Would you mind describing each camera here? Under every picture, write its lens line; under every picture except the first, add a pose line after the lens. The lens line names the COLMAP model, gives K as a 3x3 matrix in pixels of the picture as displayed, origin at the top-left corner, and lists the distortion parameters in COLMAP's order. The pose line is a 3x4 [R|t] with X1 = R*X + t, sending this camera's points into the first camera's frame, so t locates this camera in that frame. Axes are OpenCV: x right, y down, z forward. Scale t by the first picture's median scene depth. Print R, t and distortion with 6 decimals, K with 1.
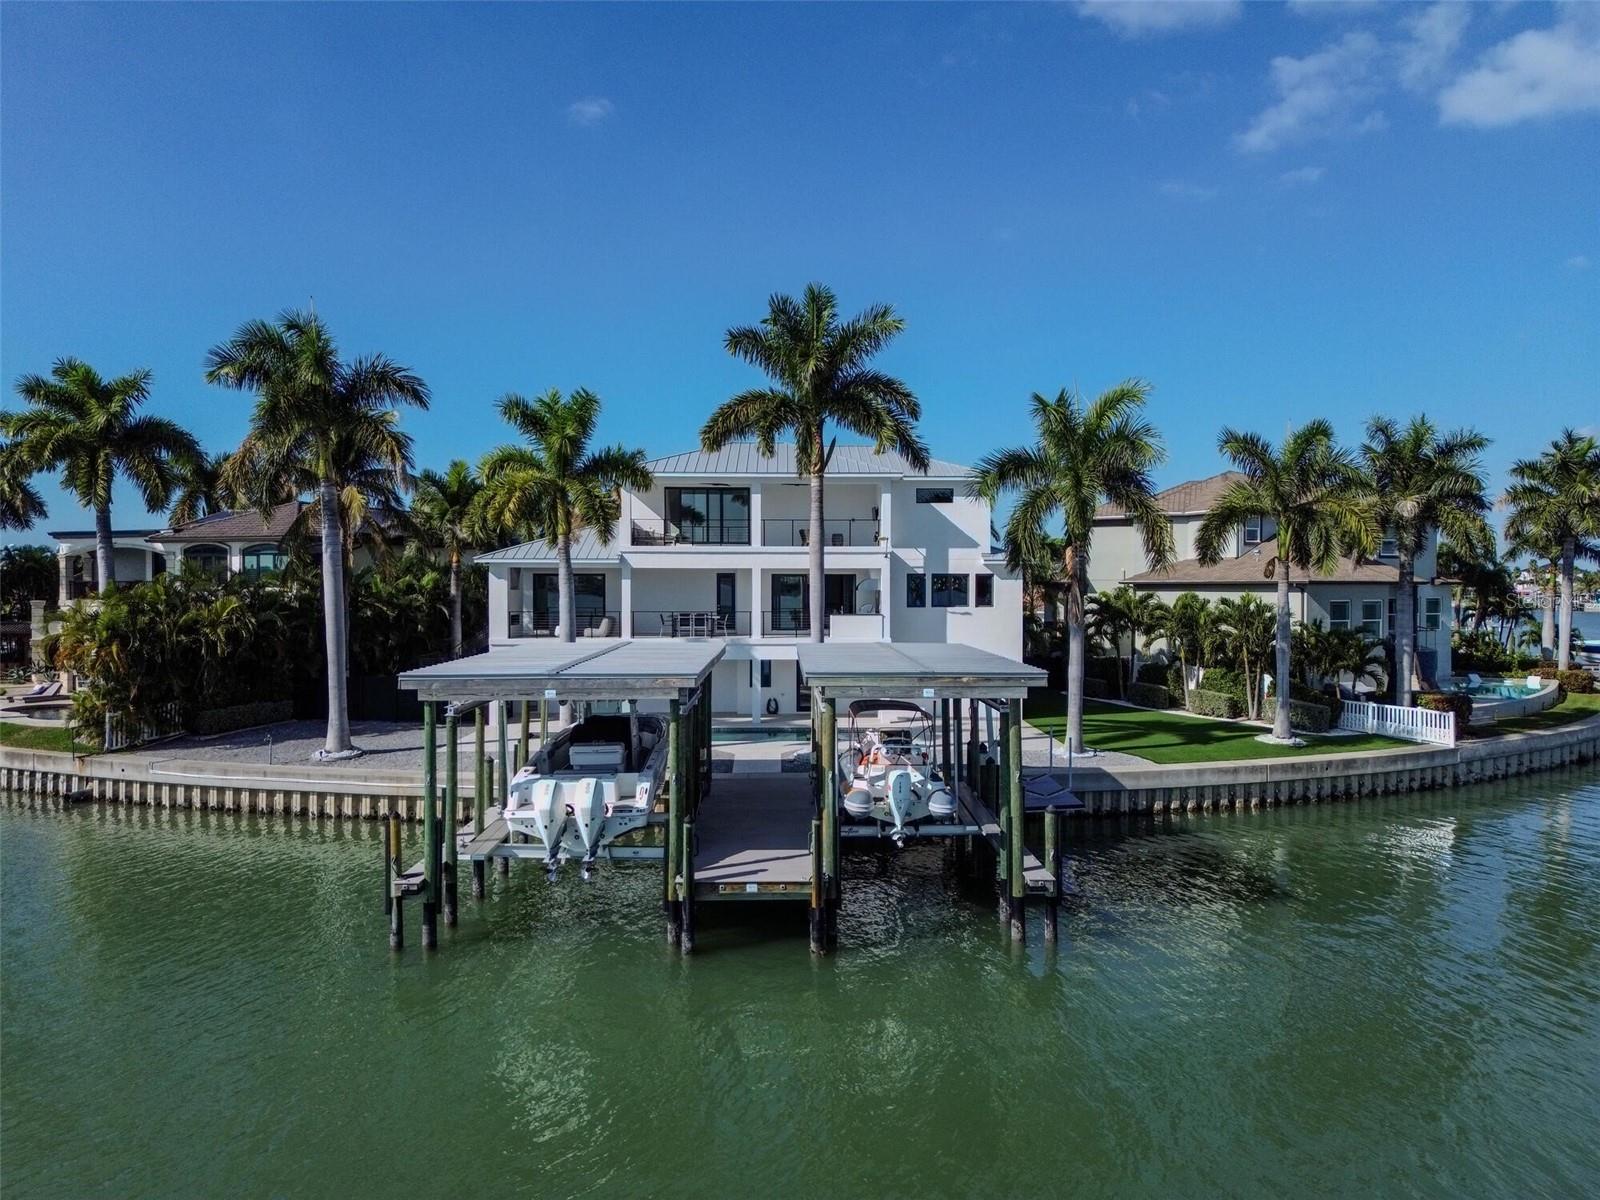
lens RADIAL K [[1128.6, 0, 802.4], [0, 1128.6, 597.4], [0, 0, 1]] dist [0.032769, -0.003601]
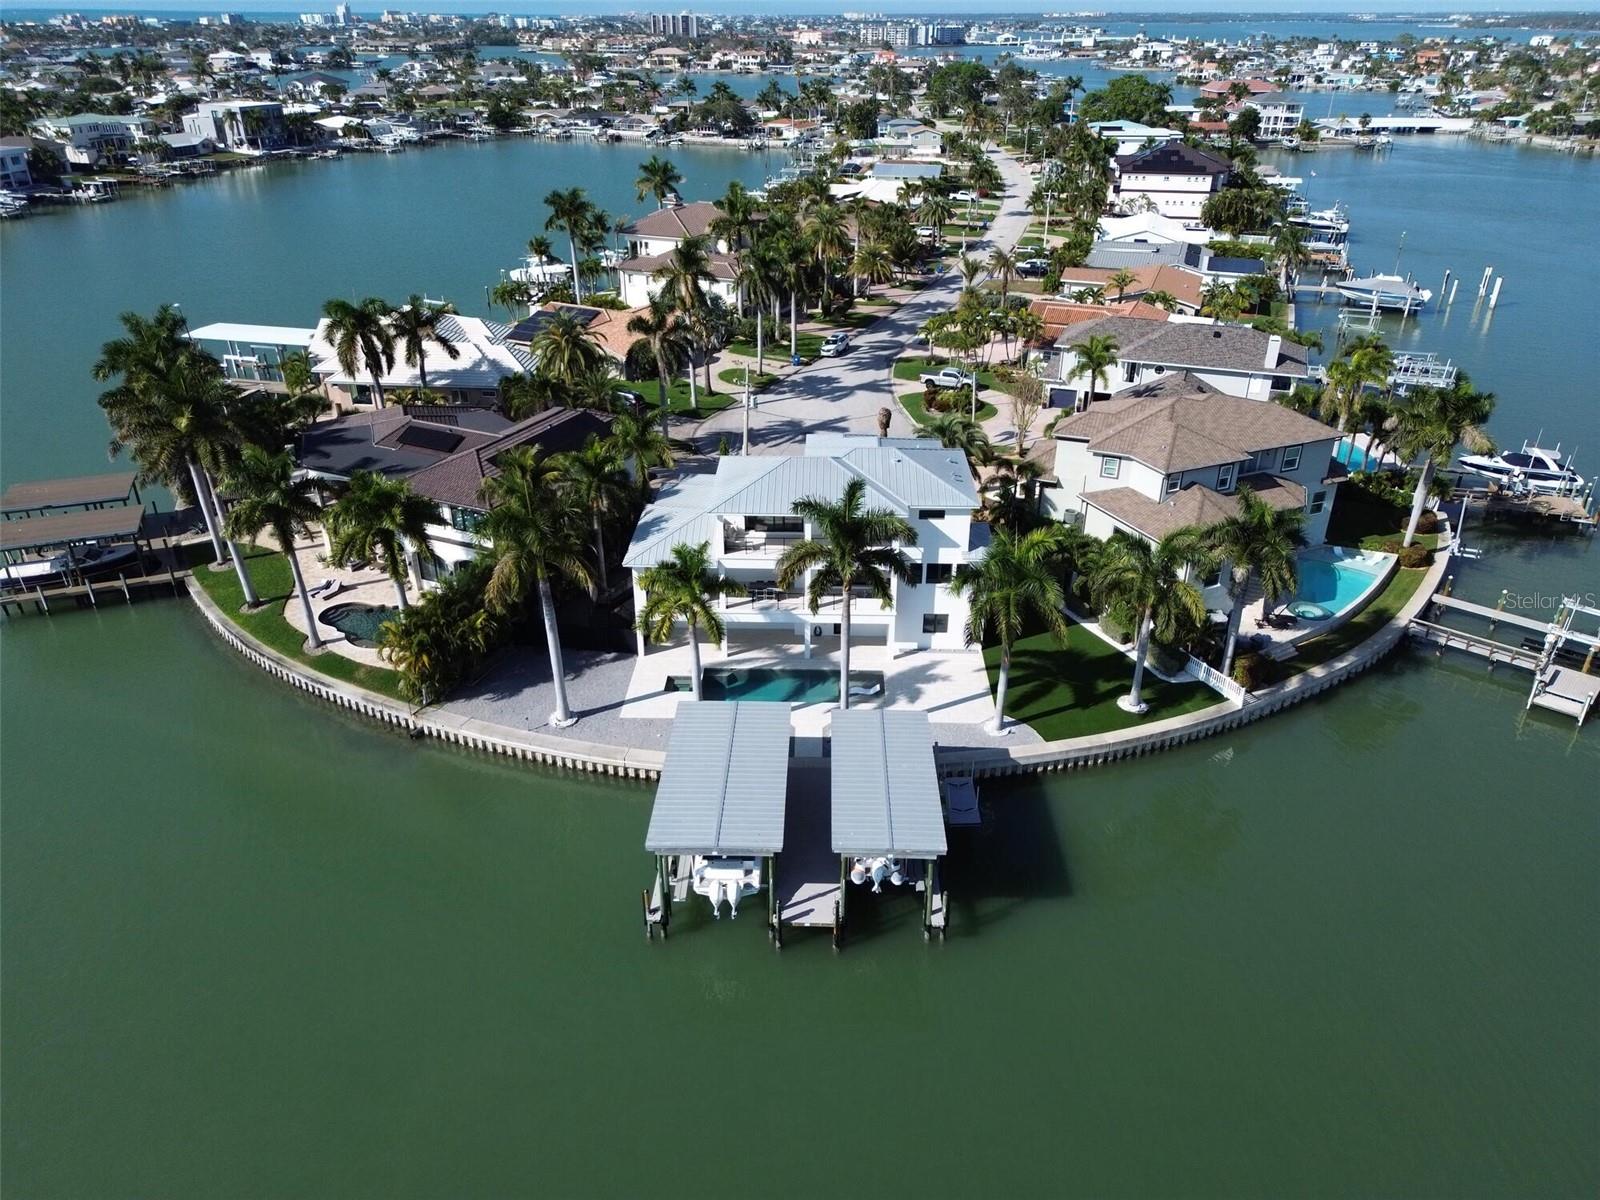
lens RADIAL K [[1128.6, 0, 797.7], [0, 1128.6, 602.7], [0, 0, 1]] dist [0.032769, -0.003601]
pose [[0.999036, 0.024132, -0.036670, 0.001392], [-0.005412, 0.896684, 0.442638, -0.736942], [0.043563, -0.442012, 0.895951, -0.411156]]
